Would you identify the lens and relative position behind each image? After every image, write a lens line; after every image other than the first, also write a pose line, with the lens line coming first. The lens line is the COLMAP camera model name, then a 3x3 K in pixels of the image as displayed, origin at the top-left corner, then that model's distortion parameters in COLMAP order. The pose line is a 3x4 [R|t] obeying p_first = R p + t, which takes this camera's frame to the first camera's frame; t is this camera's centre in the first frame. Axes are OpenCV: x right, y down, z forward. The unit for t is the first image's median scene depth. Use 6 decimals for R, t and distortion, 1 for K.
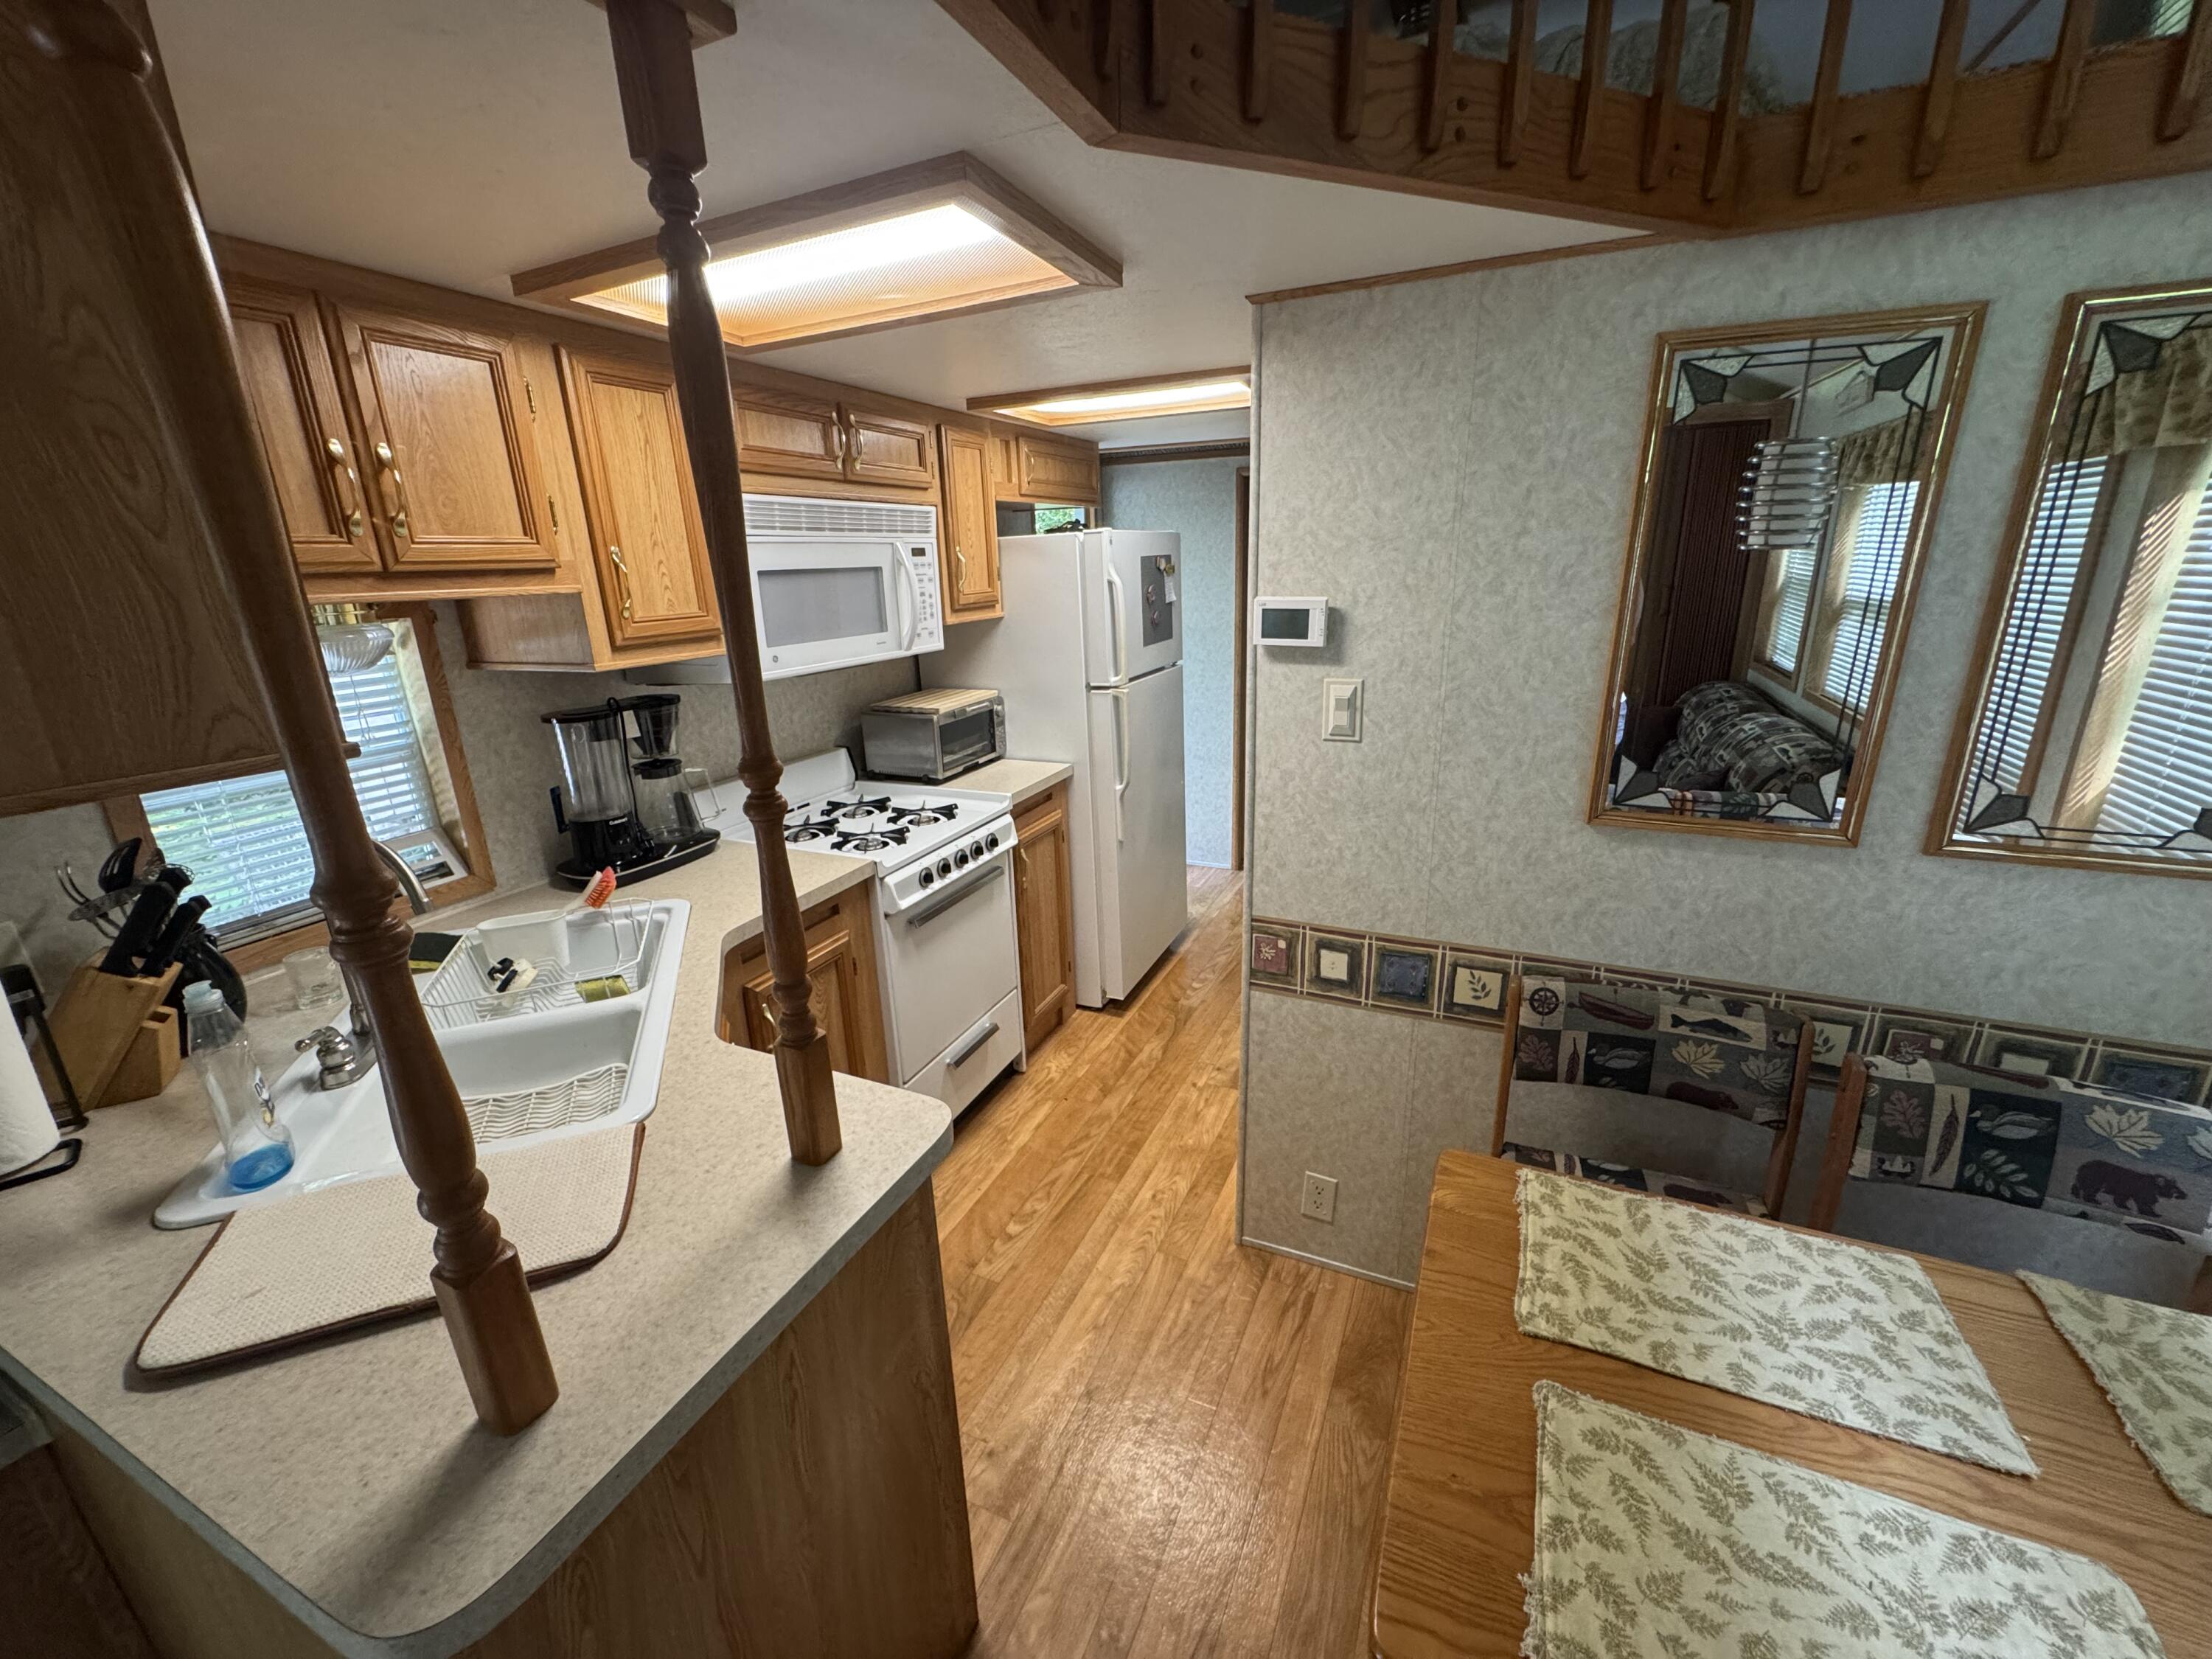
lens RADIAL K [[880.9, 0, 1105.1], [0, 880.9, 825.7], [0, 0, 1]] dist [-0.005451, 0.000528]
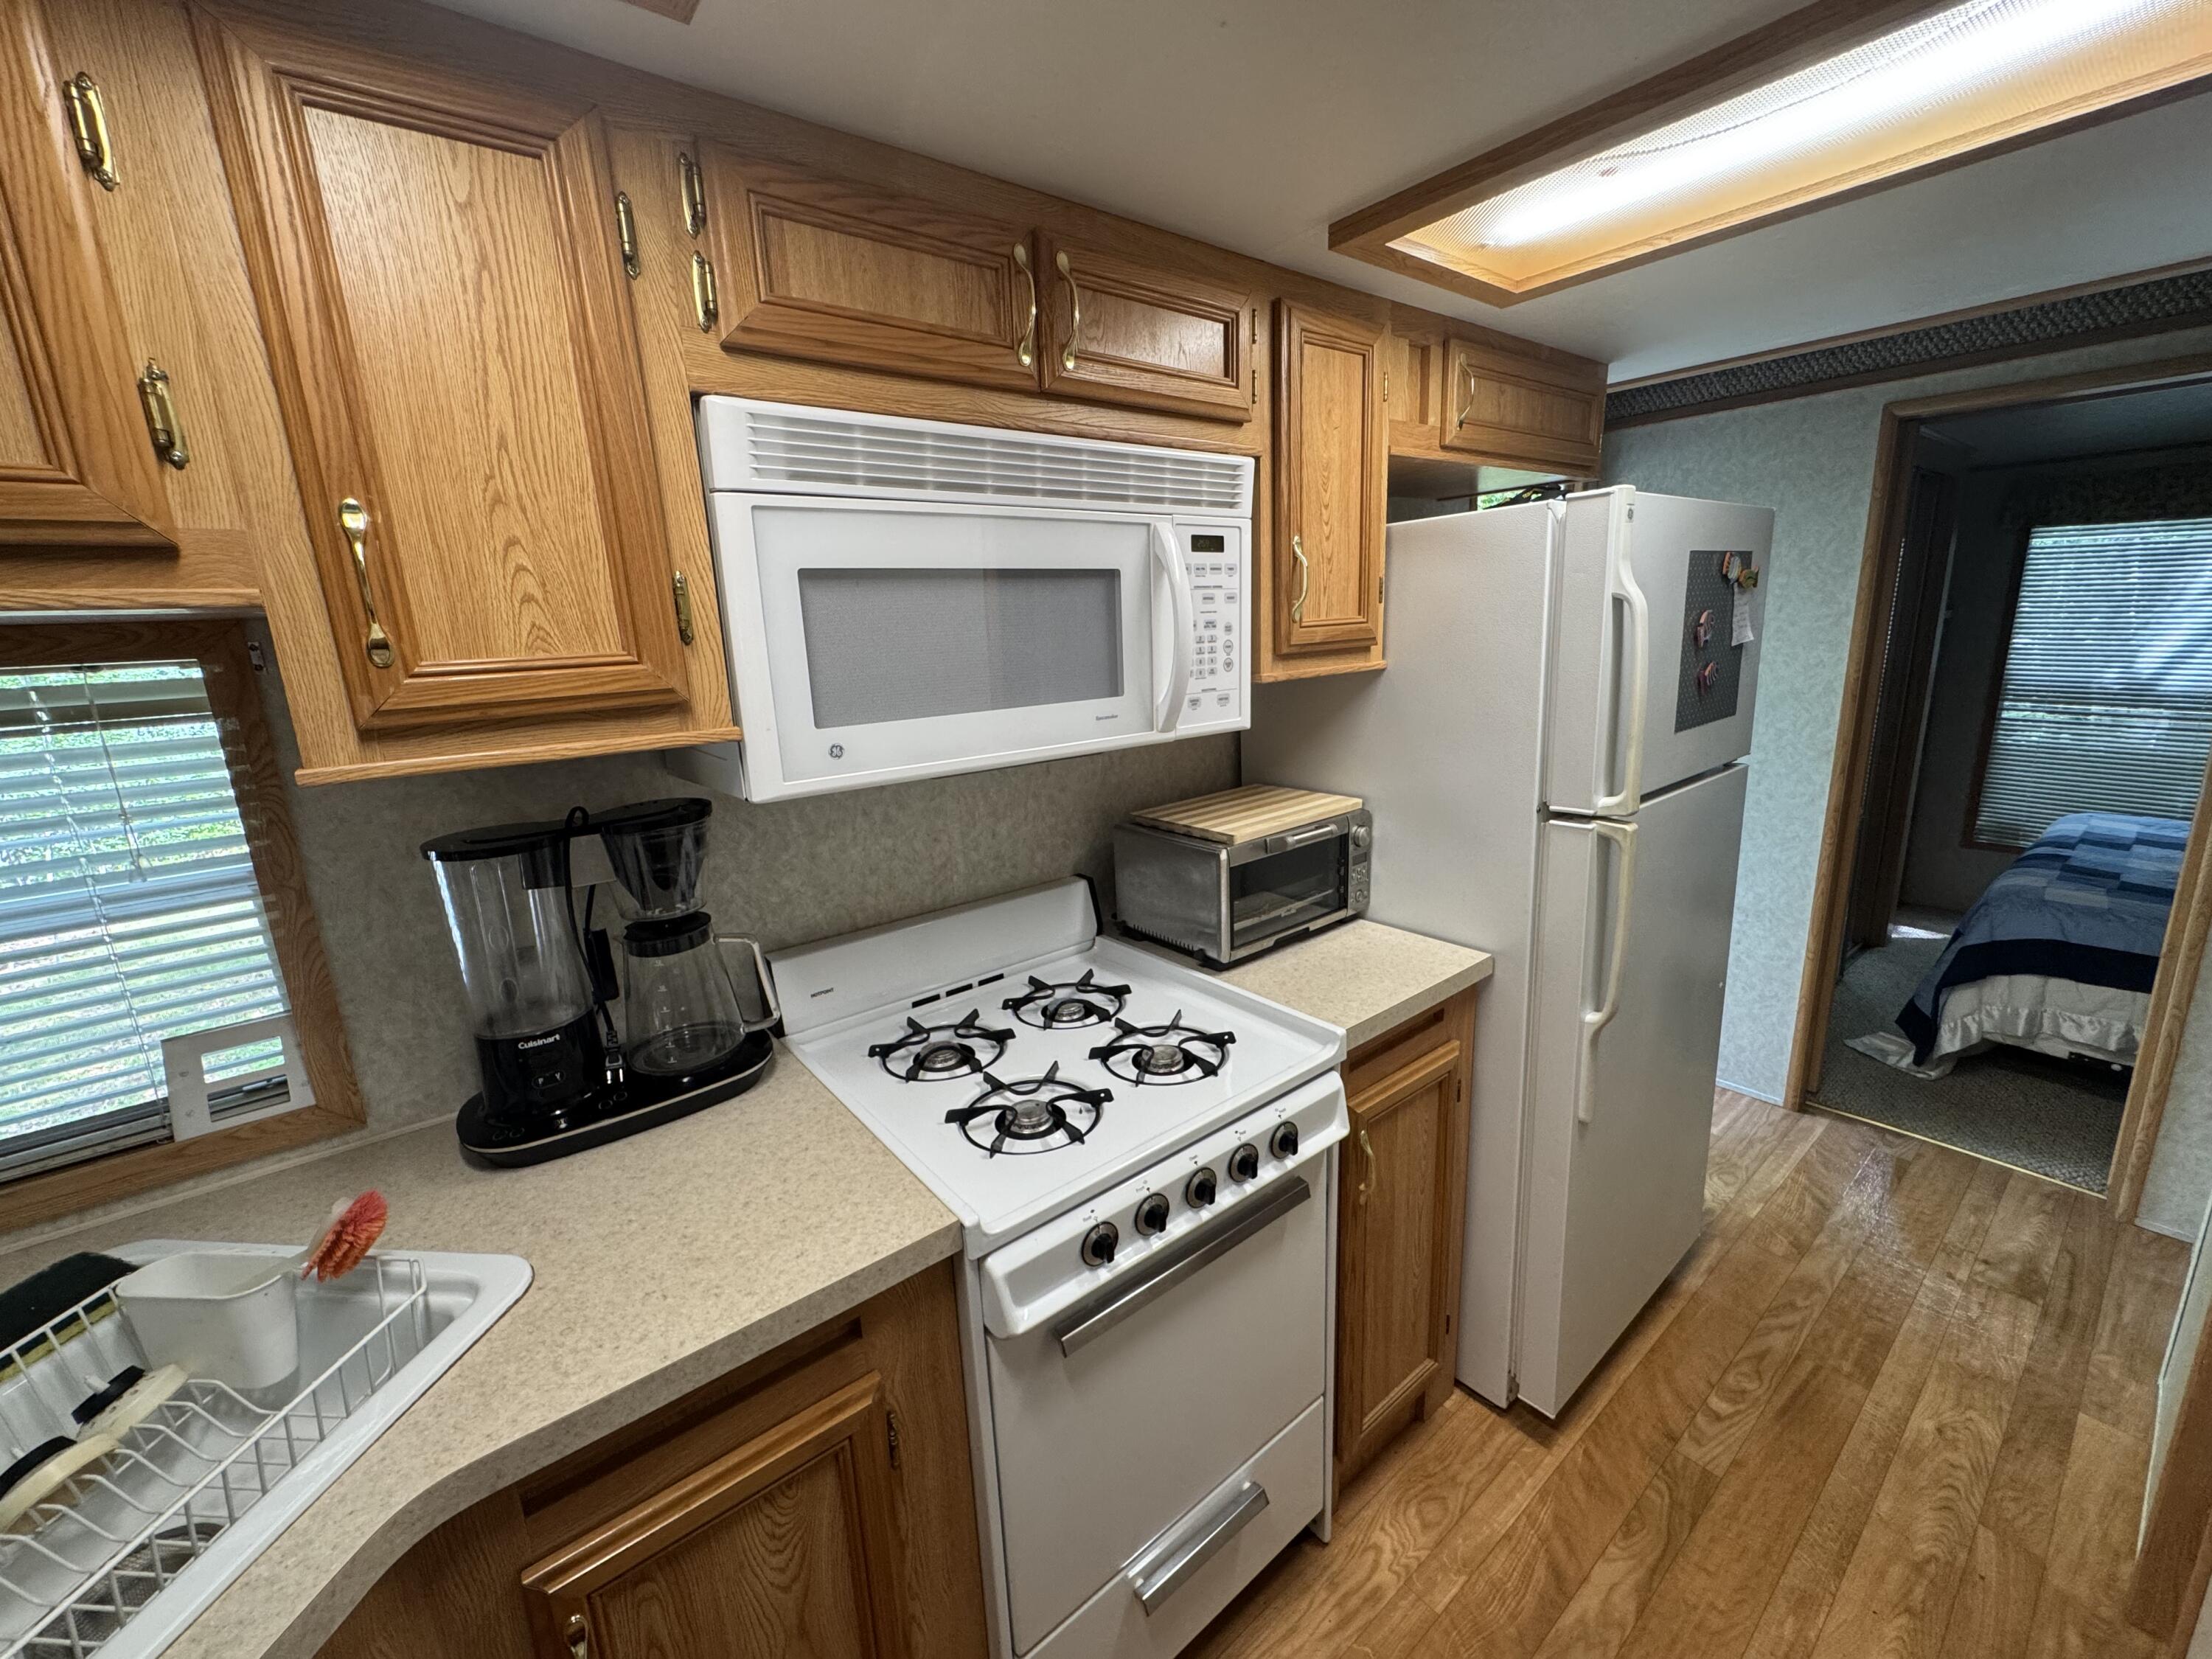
lens RADIAL K [[880.9, 0, 1105.1], [0, 880.9, 825.7], [0, 0, 1]] dist [-0.005451, 0.000528]
pose [[0.887941, 0.094282, -0.450190, -0.015930], [-0.116855, 0.992893, -0.022543, -0.117286], [0.444865, 0.072624, 0.892648, 0.480792]]
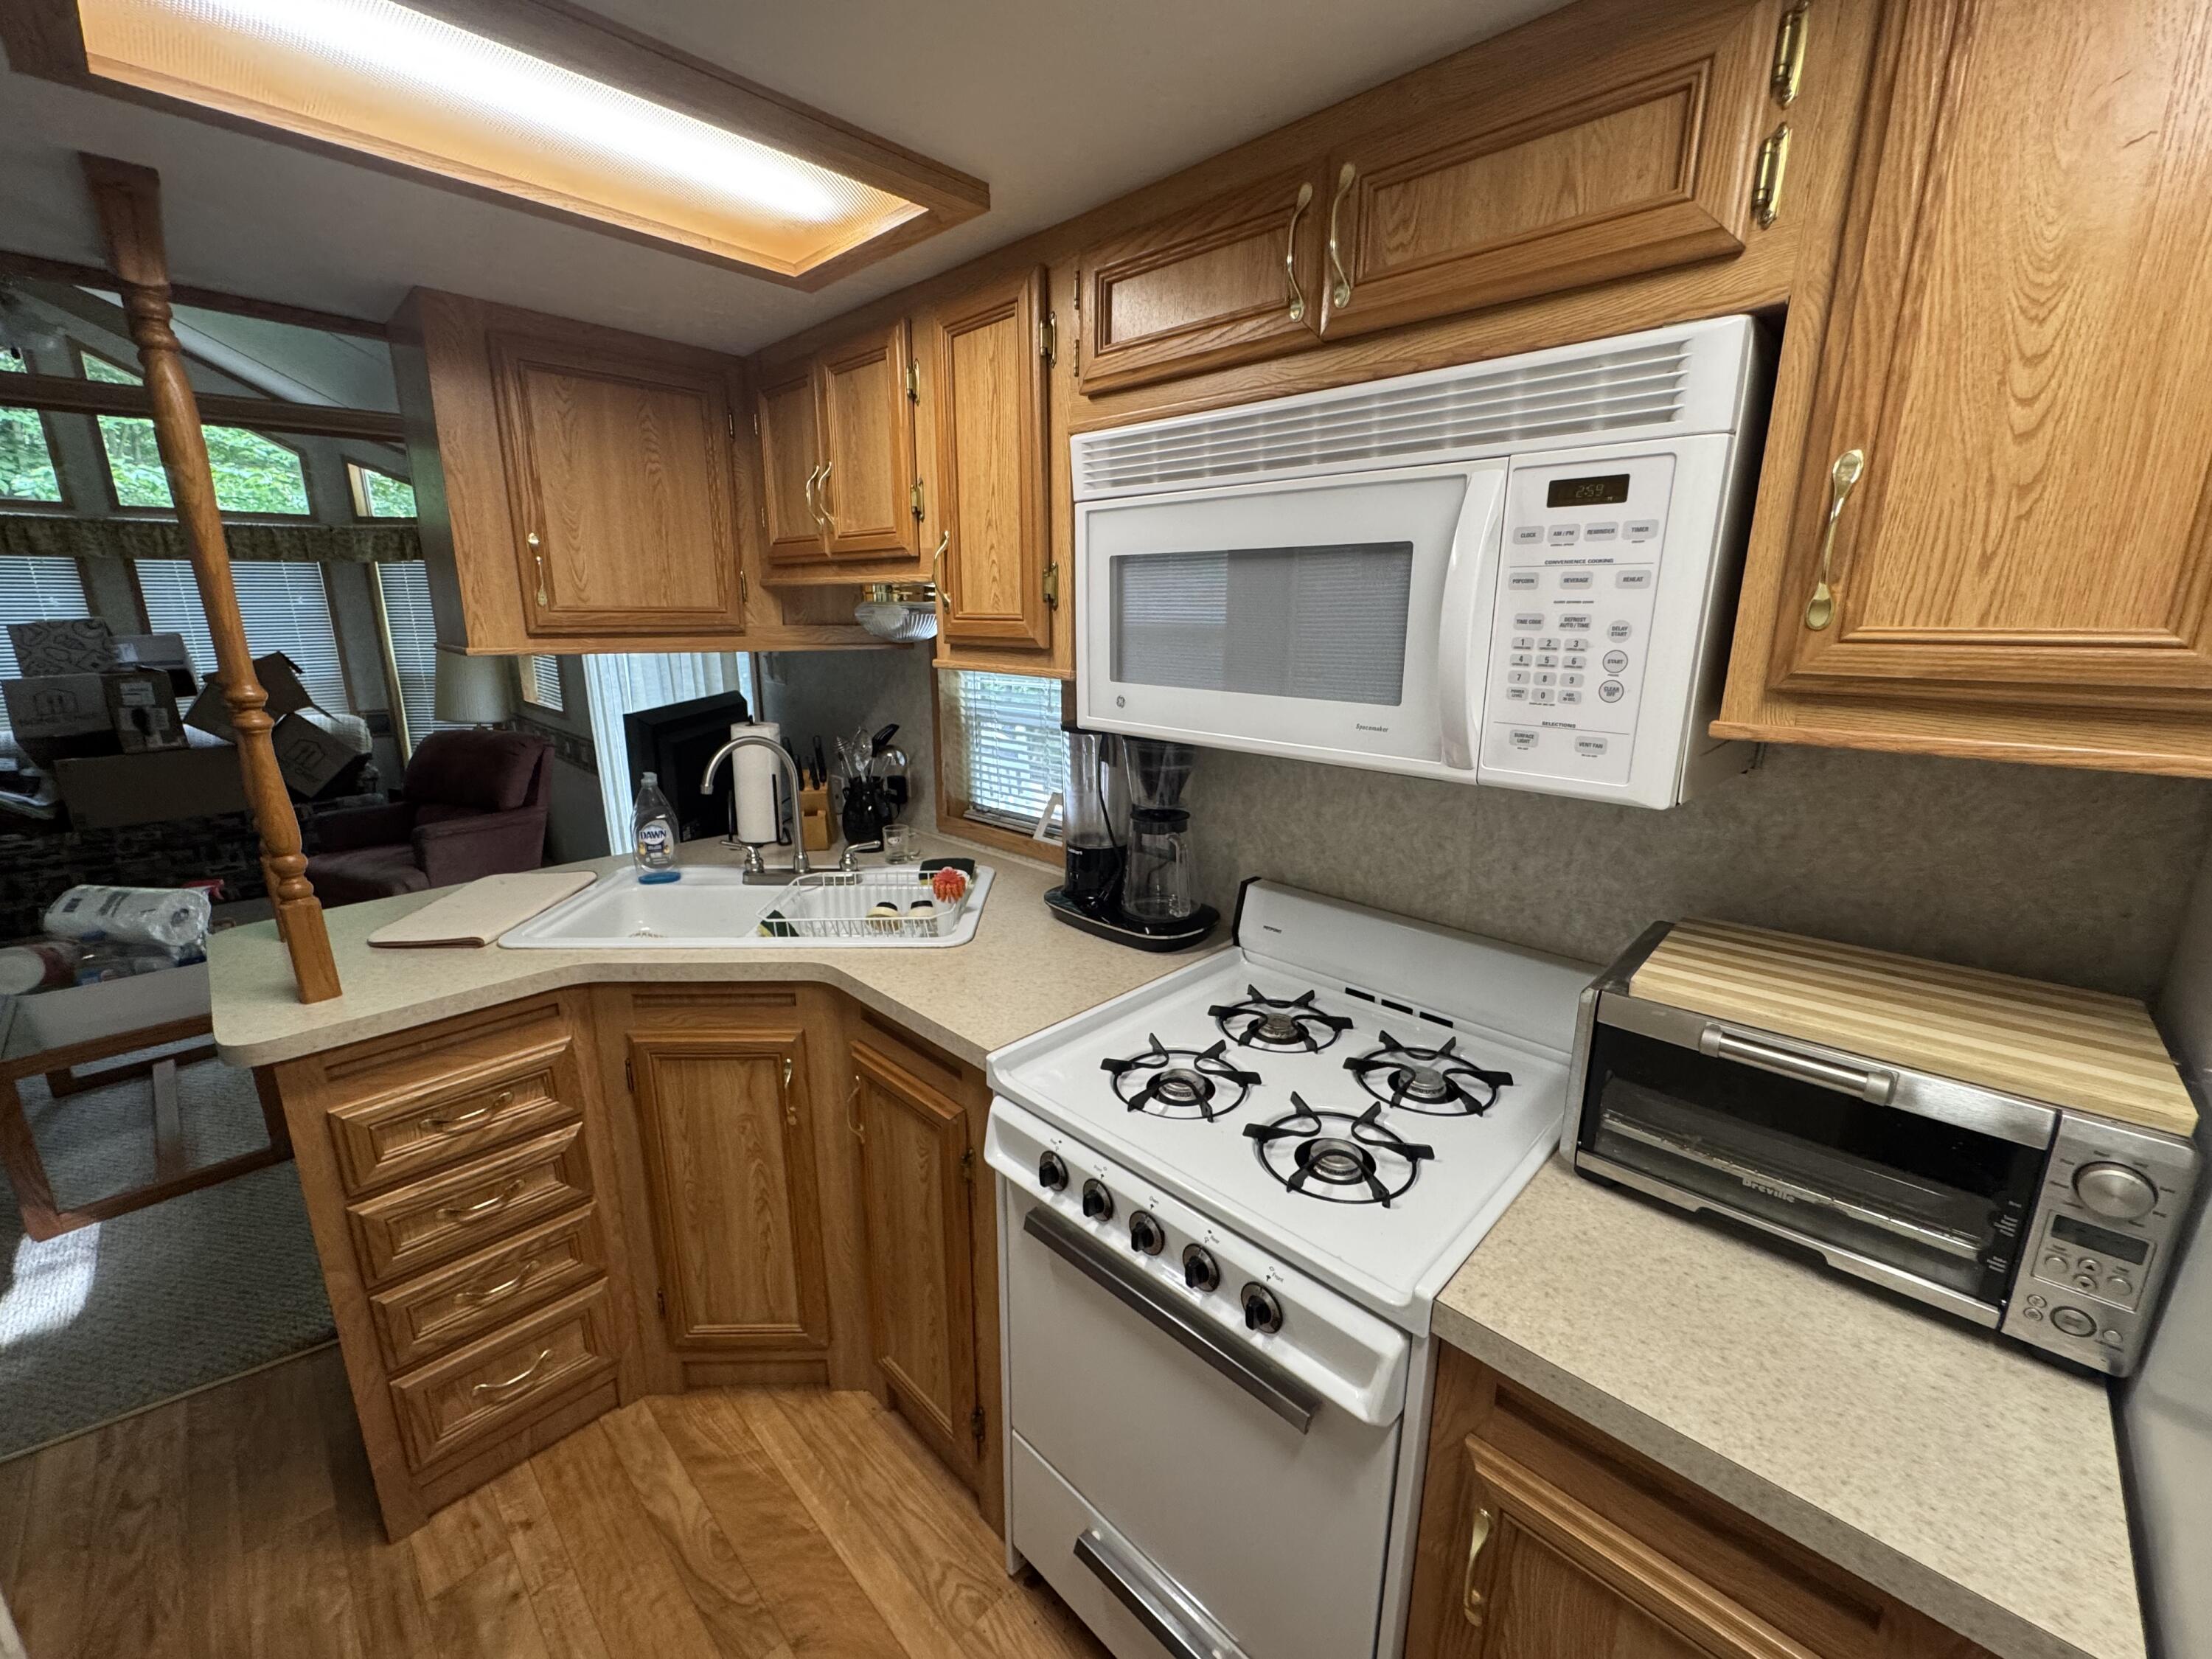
lens RADIAL K [[880.9, 0, 1105.1], [0, 880.9, 825.7], [0, 0, 1]] dist [-0.005451, 0.000528]
pose [[-0.338243, 0.254467, -0.906001, 0.153710], [-0.267444, 0.897056, 0.351801, -0.244936], [0.902256, 0.361298, -0.235367, 0.880455]]
